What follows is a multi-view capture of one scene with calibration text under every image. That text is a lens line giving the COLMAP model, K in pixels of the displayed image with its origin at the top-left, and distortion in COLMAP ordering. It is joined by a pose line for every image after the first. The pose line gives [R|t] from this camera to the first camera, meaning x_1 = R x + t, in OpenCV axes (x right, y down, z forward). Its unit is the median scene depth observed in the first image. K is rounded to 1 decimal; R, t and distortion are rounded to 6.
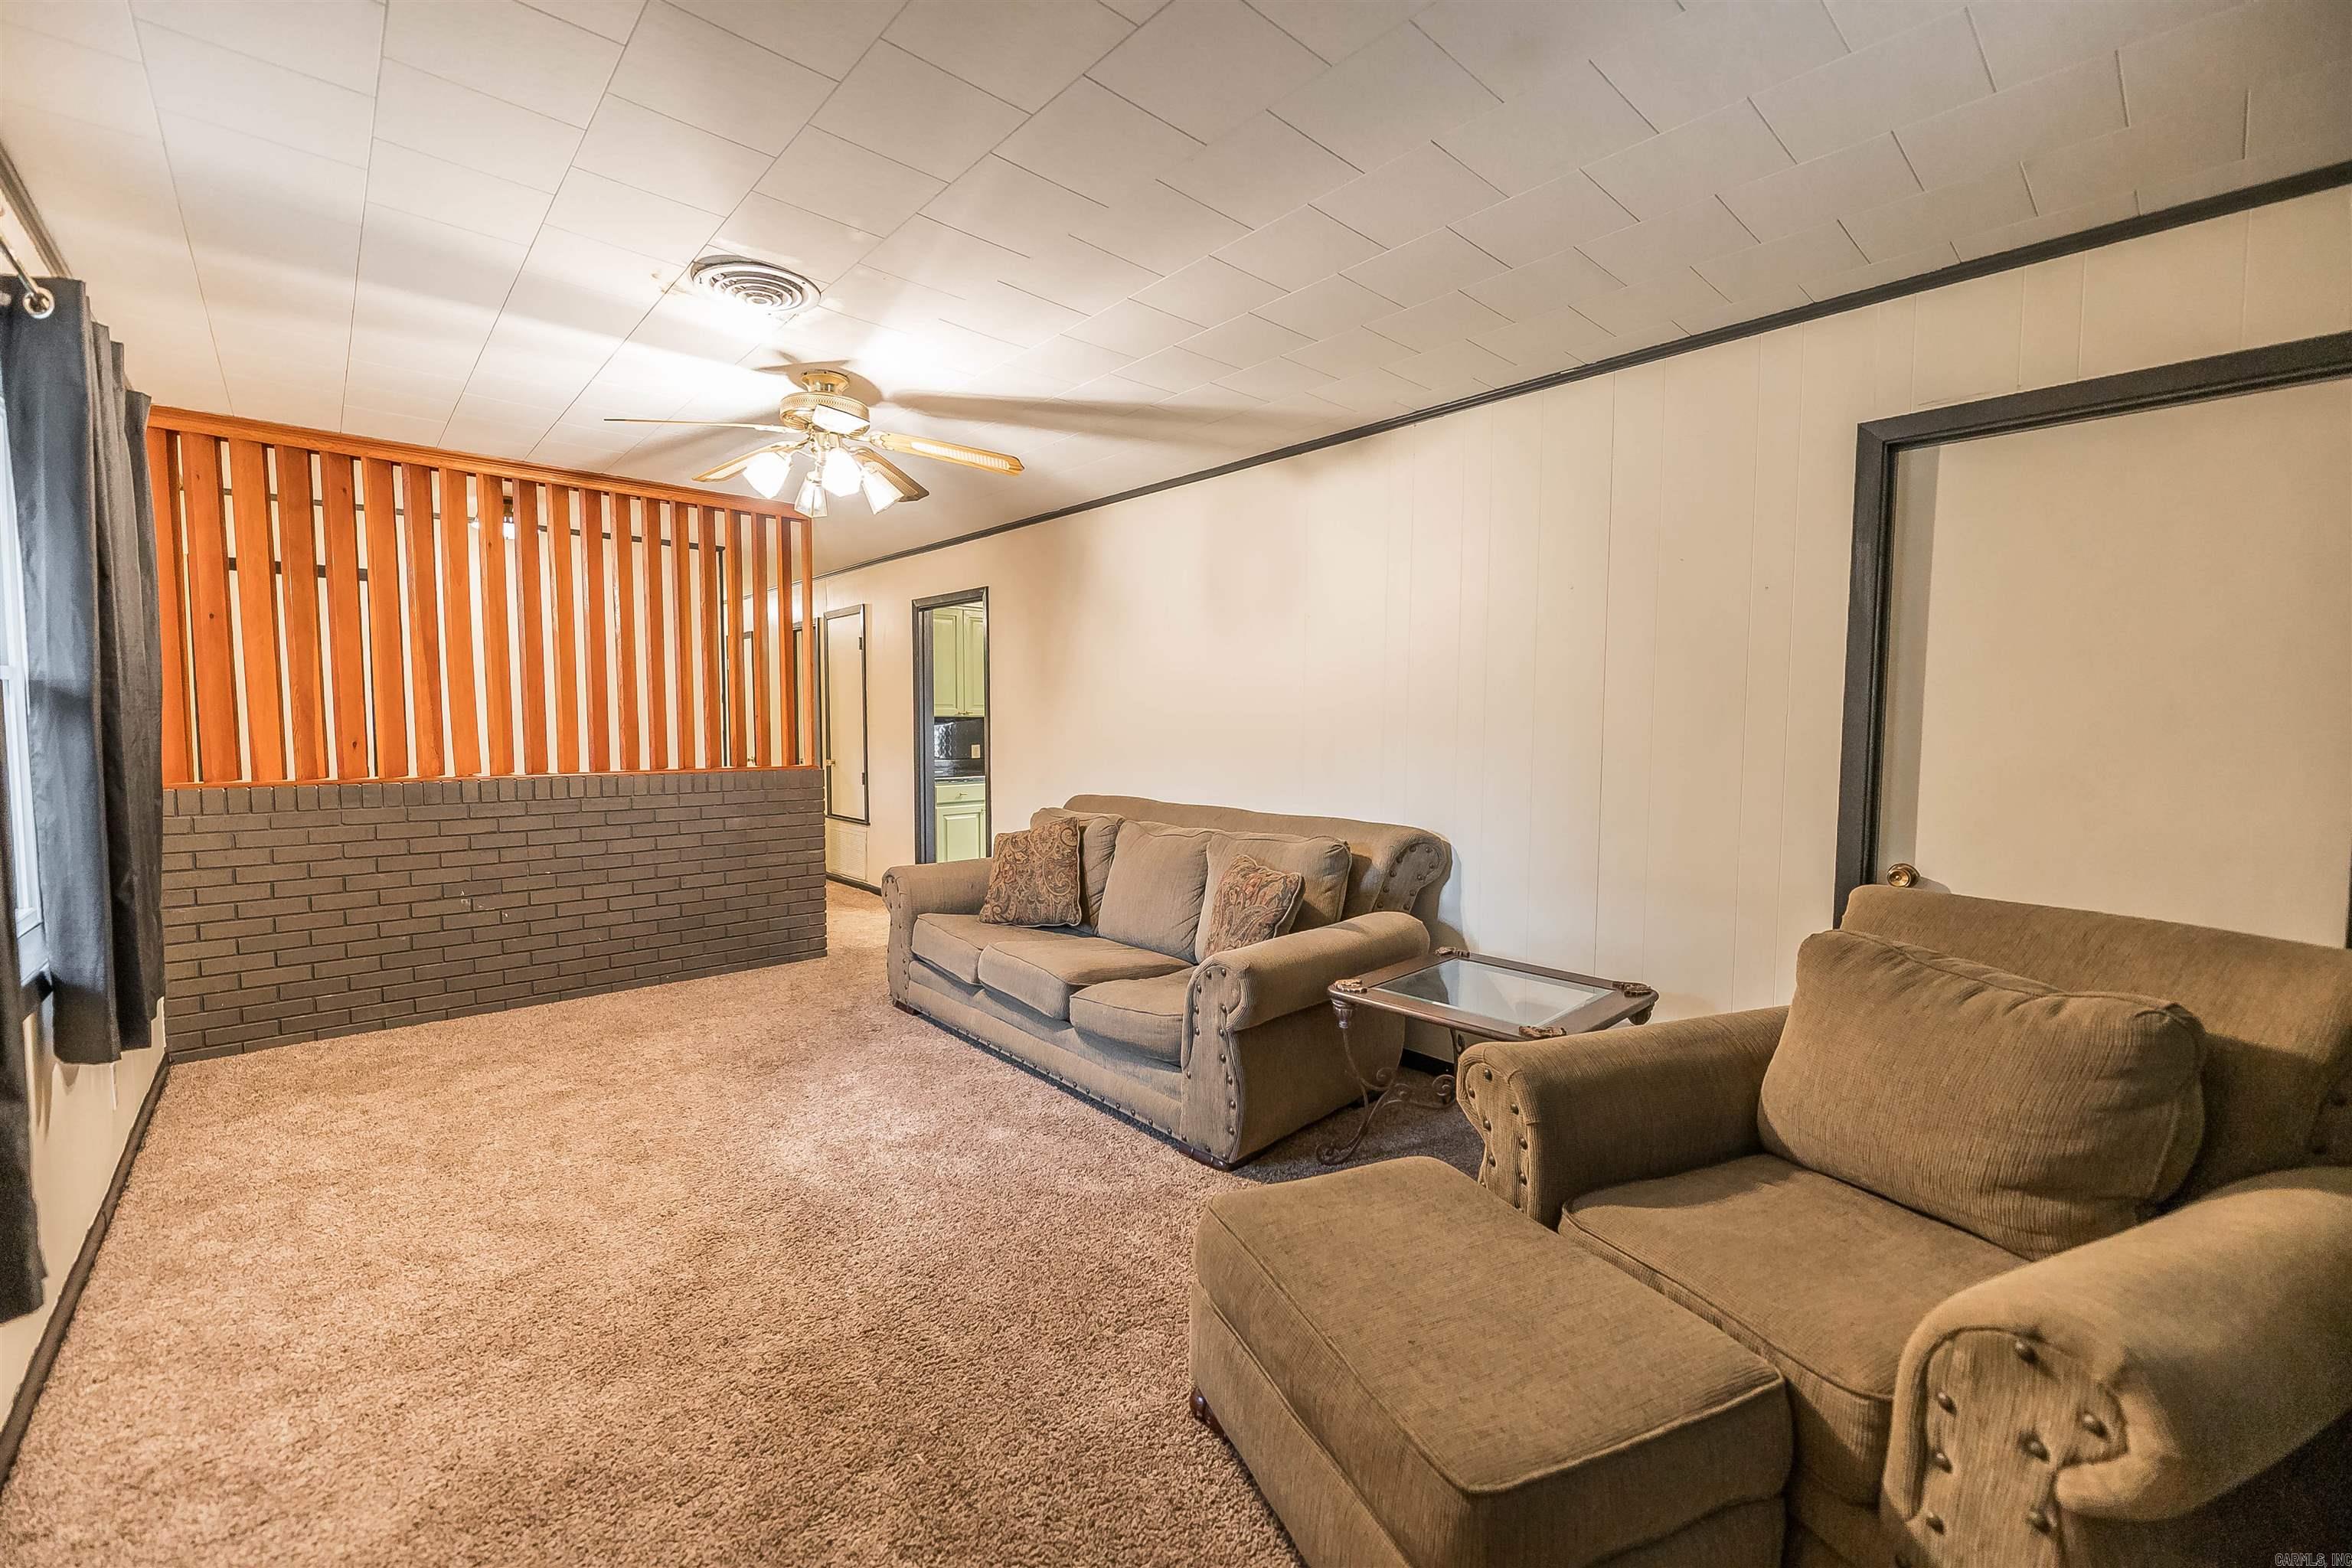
lens RADIAL K [[960.7, 0, 1169.0], [0, 960.7, 783.1], [0, 0, 1]] dist [-0.009840, -0.000010]
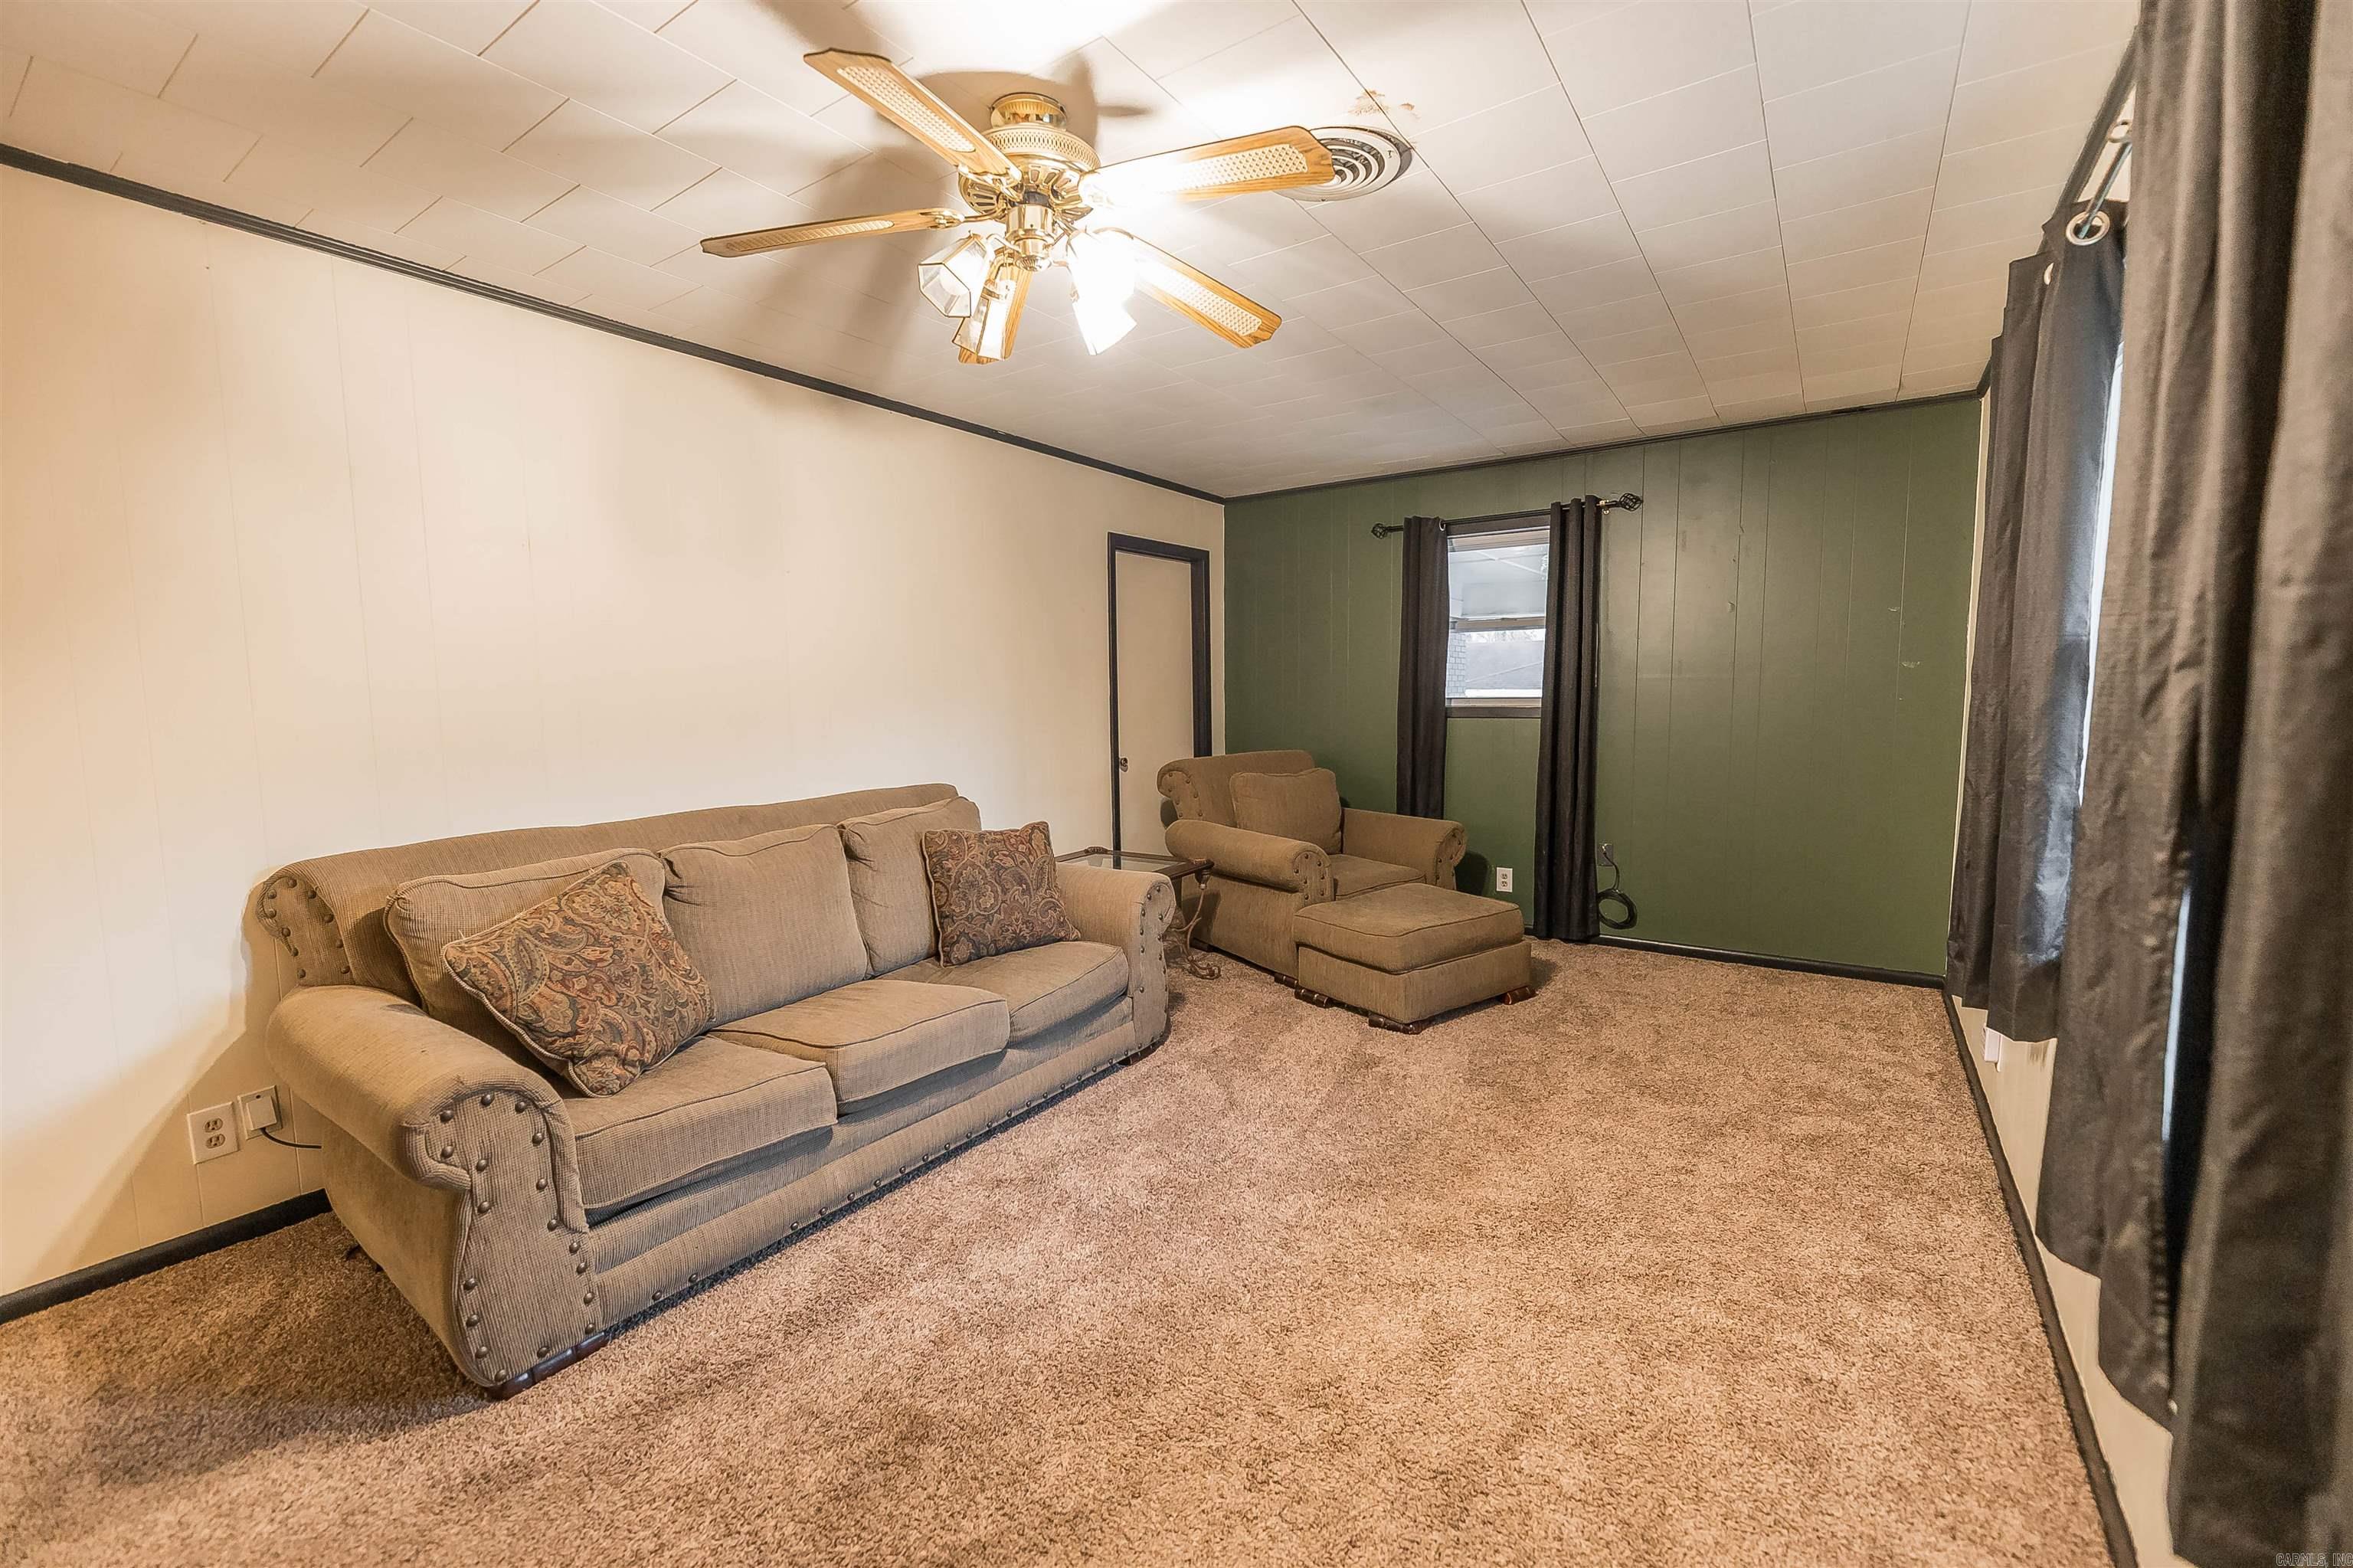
lens RADIAL K [[961.1, 0, 1169.9], [0, 961.1, 786.5], [0, 0, 1]] dist [-0.009840, -0.000010]
pose [[-0.239825, -0.099044, 0.965751, -0.993568], [0.077400, 0.989665, 0.120717, -0.073800], [-0.967726, 0.103700, -0.229680, 1.091693]]
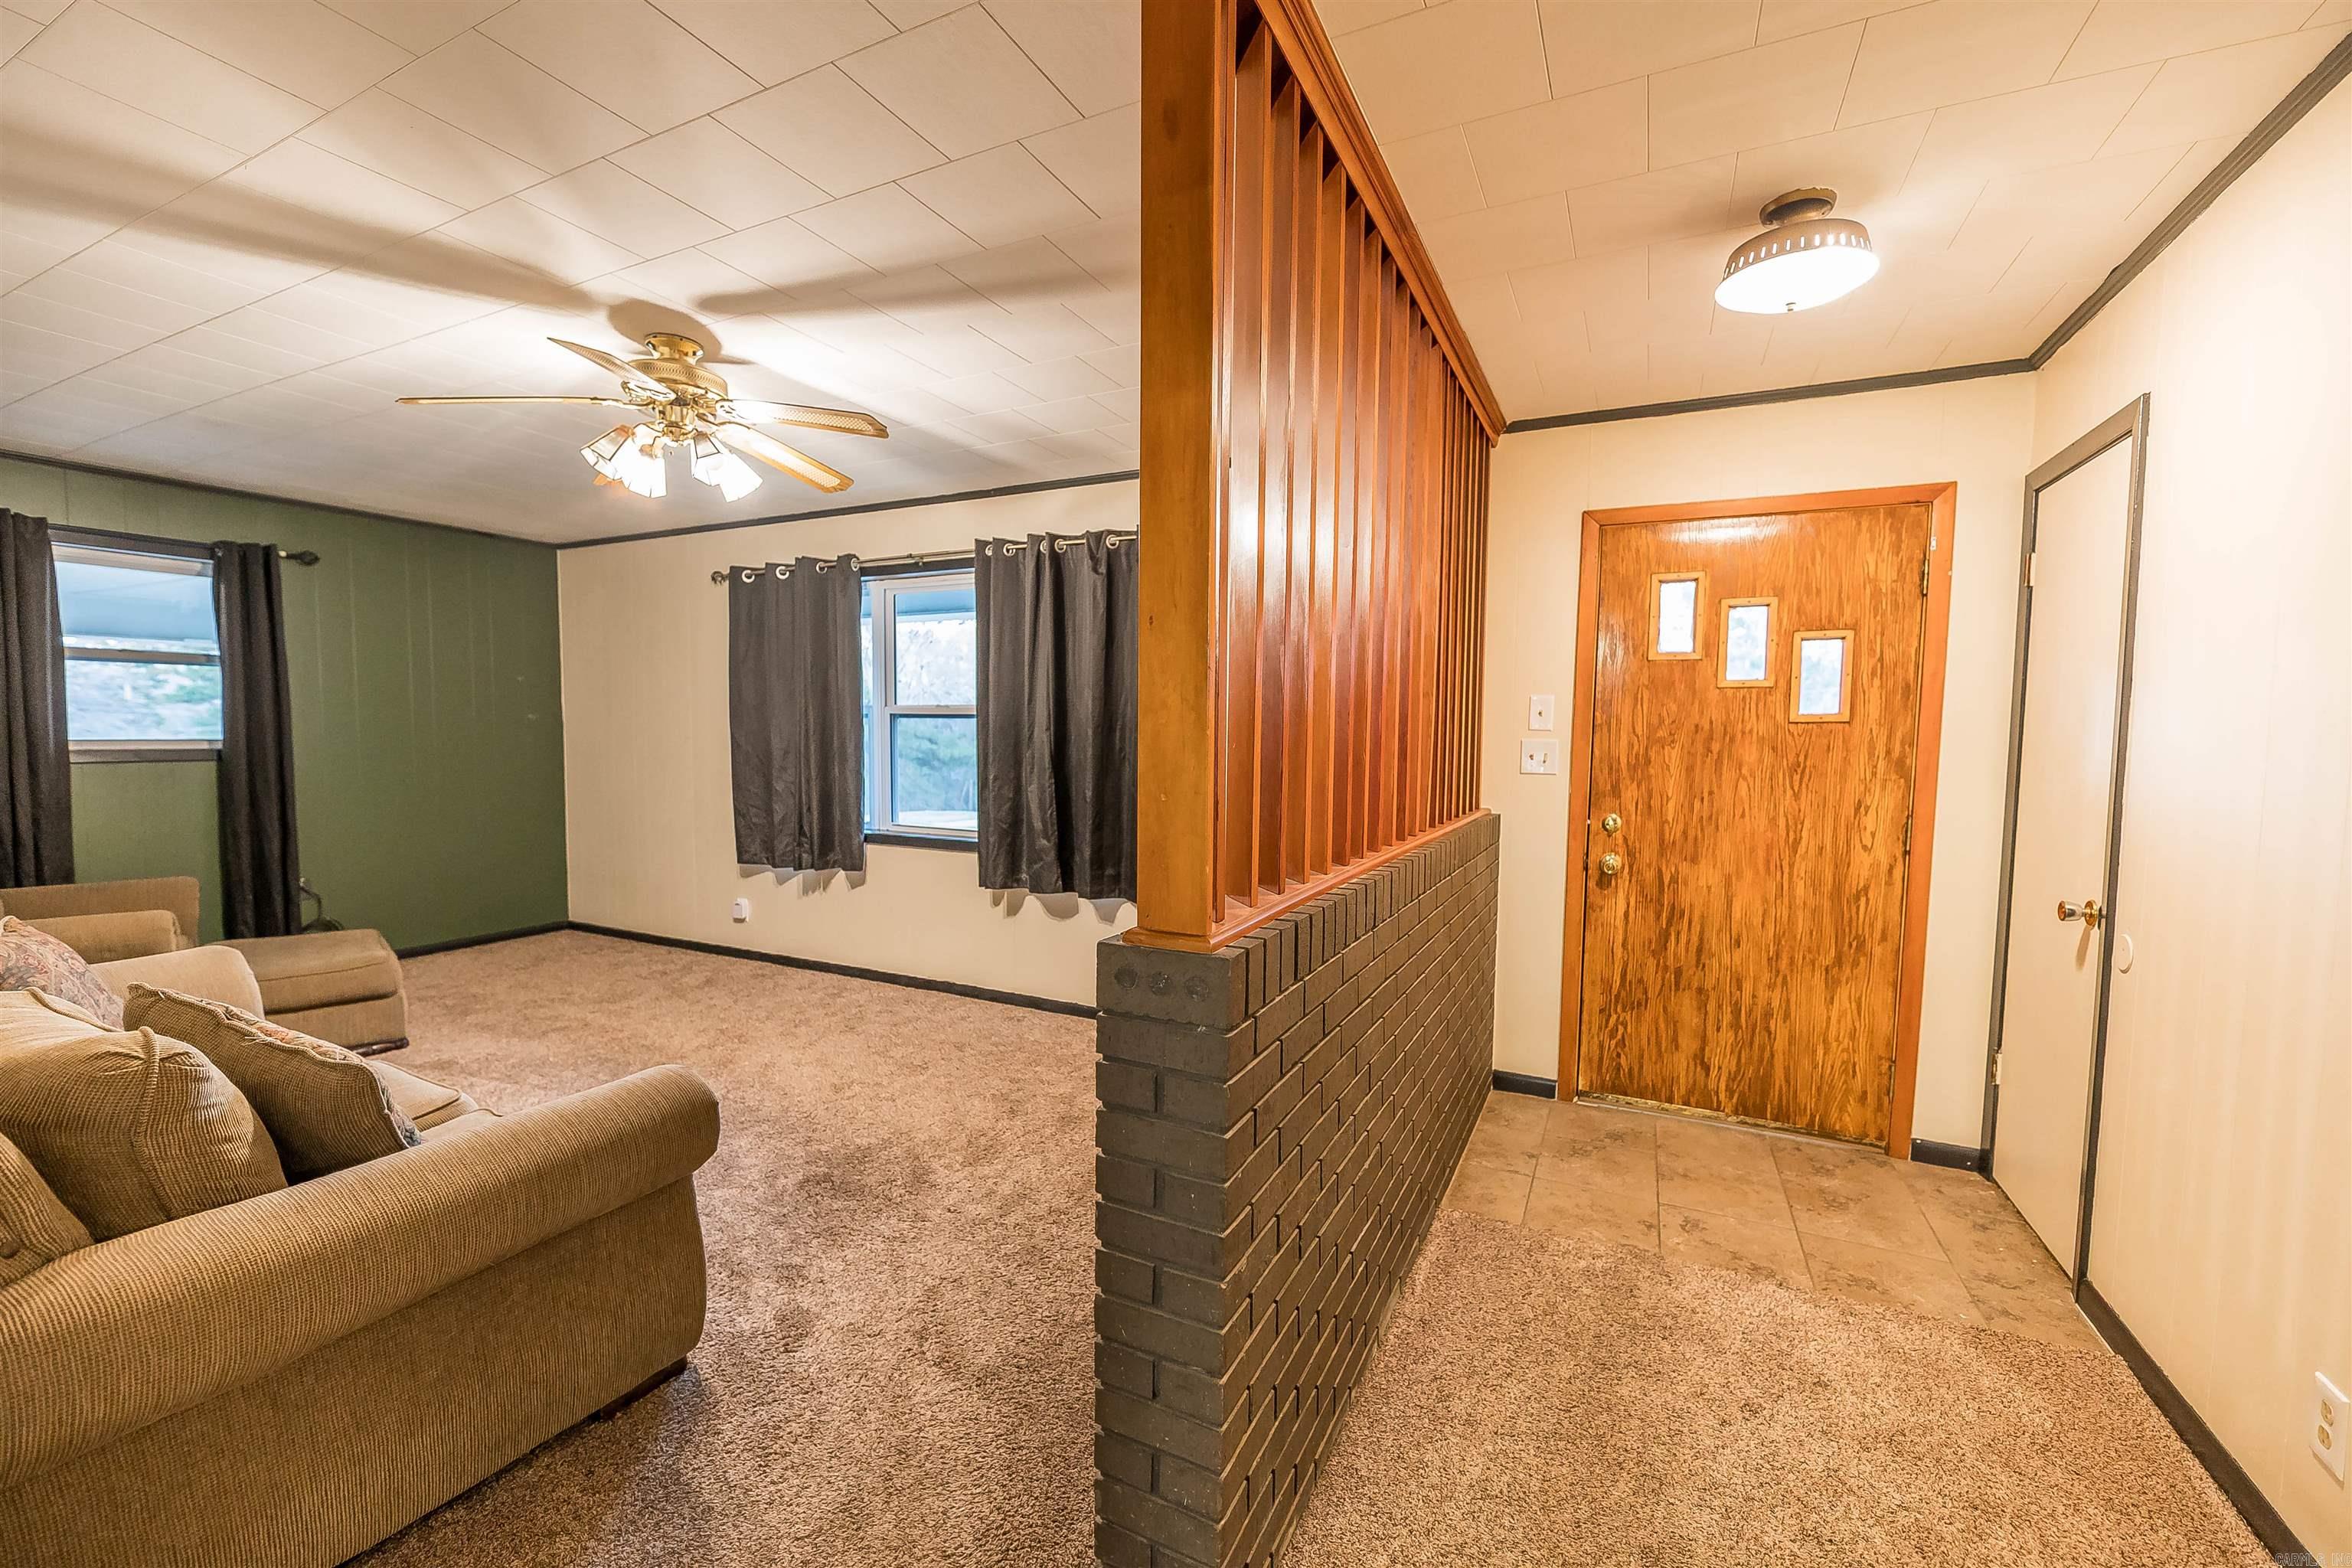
lens RADIAL K [[960.7, 0, 1166.8], [0, 960.7, 787.2], [0, 0, 1]] dist [-0.009840, -0.000010]
pose [[-0.930670, 0.015242, -0.365543, -0.455396], [-0.032150, 0.991859, 0.123212, -0.136208], [0.364445, 0.126422, -0.922603, 2.029924]]
